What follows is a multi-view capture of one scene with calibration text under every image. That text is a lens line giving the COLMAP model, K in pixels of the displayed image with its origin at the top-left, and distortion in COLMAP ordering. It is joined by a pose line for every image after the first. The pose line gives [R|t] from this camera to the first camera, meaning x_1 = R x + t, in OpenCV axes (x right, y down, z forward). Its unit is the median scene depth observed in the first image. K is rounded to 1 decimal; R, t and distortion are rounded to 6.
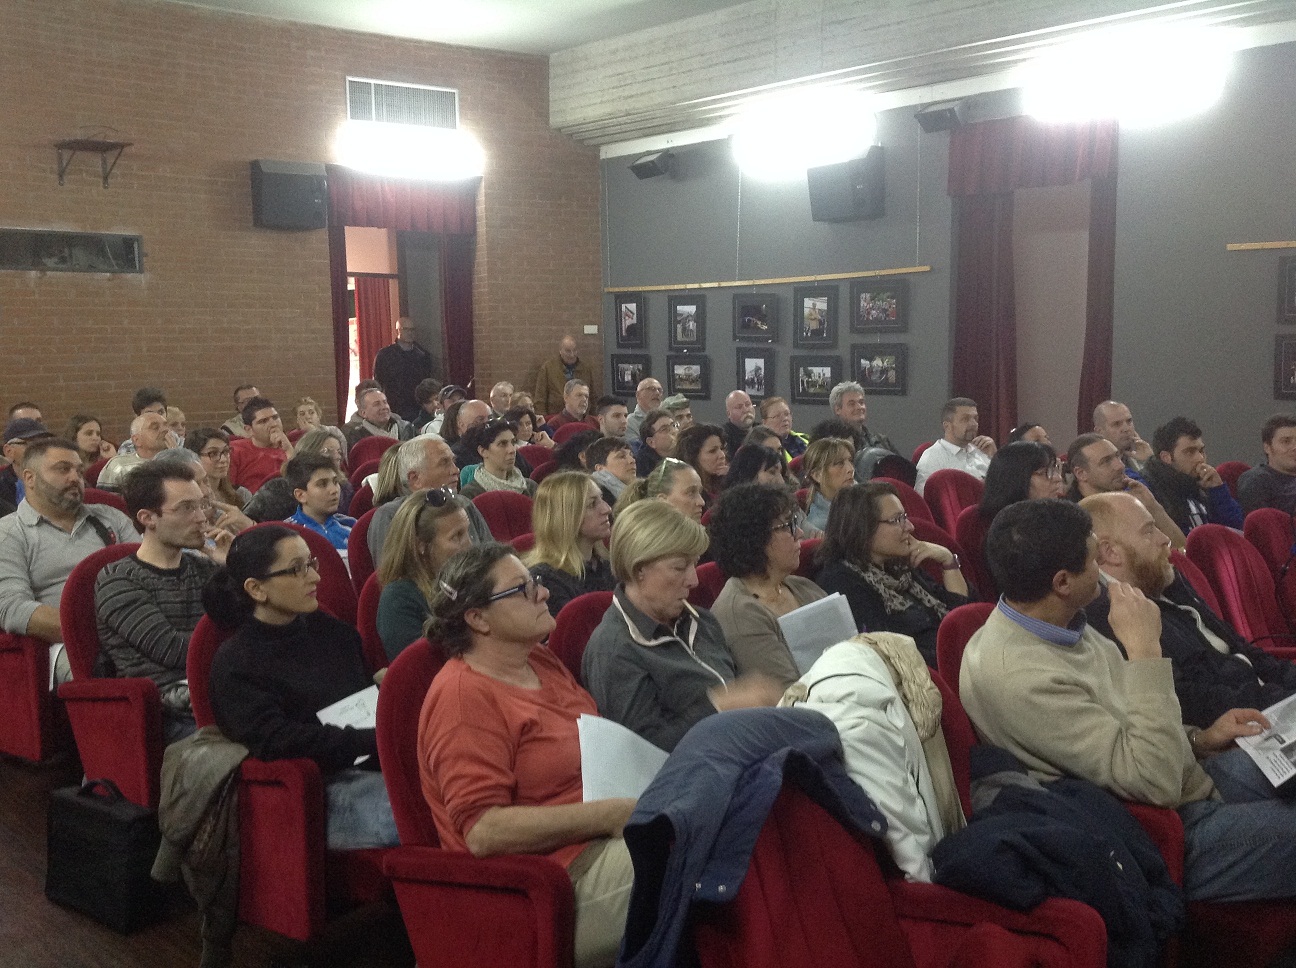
lens RADIAL K [[1217.7, 0, 648.0], [0, 1217.7, 484.0], [0, 0, 1]] dist [0.183803, -0.400361]
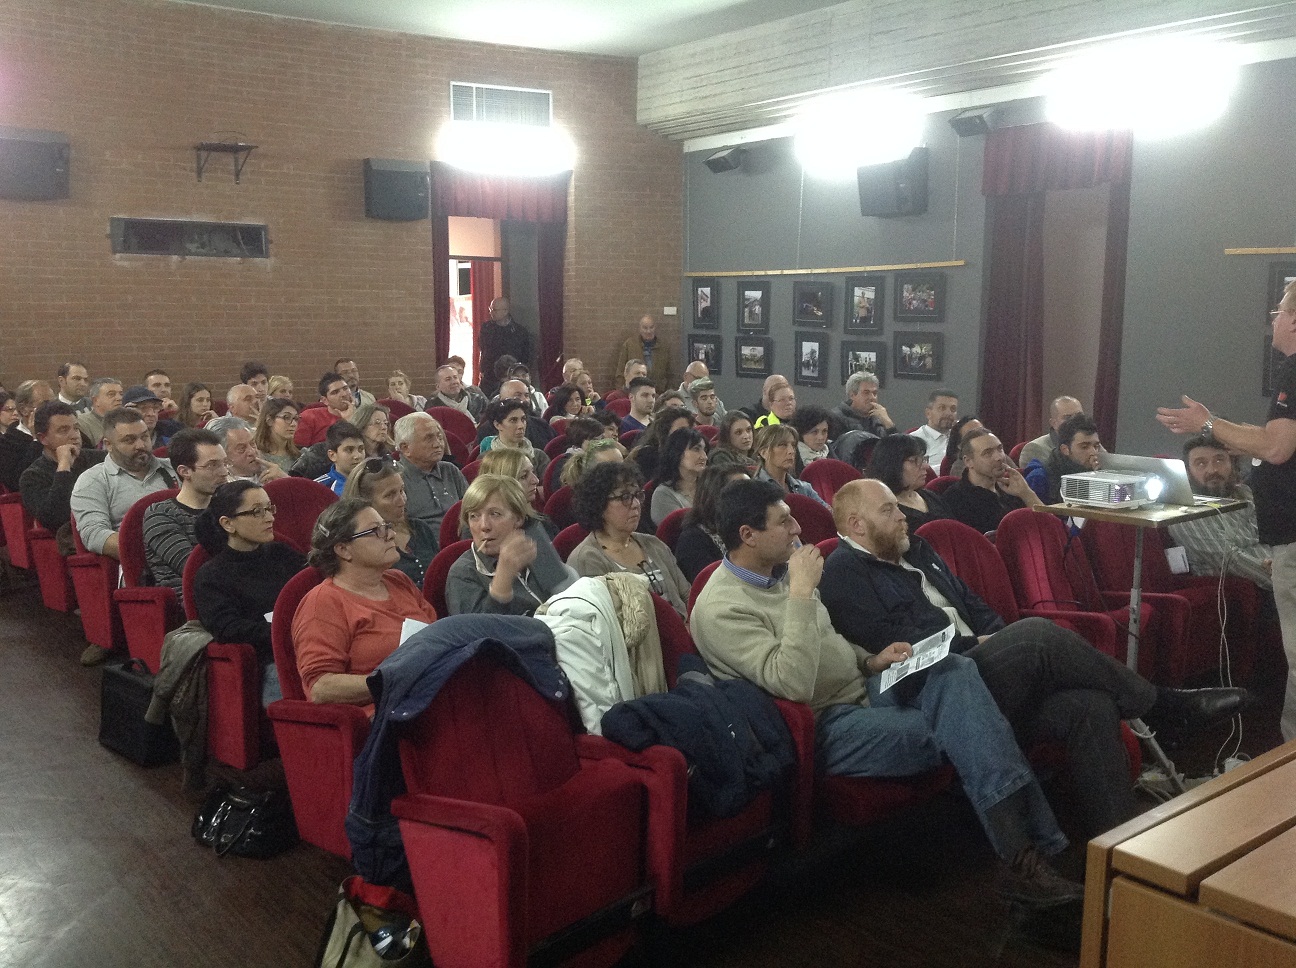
lens RADIAL K [[1217.7, 0, 648.0], [0, 1217.7, 484.0], [0, 0, 1]] dist [0.183803, -0.400361]
pose [[0.990231, 0.038496, -0.134020, 0.121225], [-0.034709, 0.998933, 0.030480, -0.007343], [0.135051, -0.025531, 0.990510, -0.115341]]
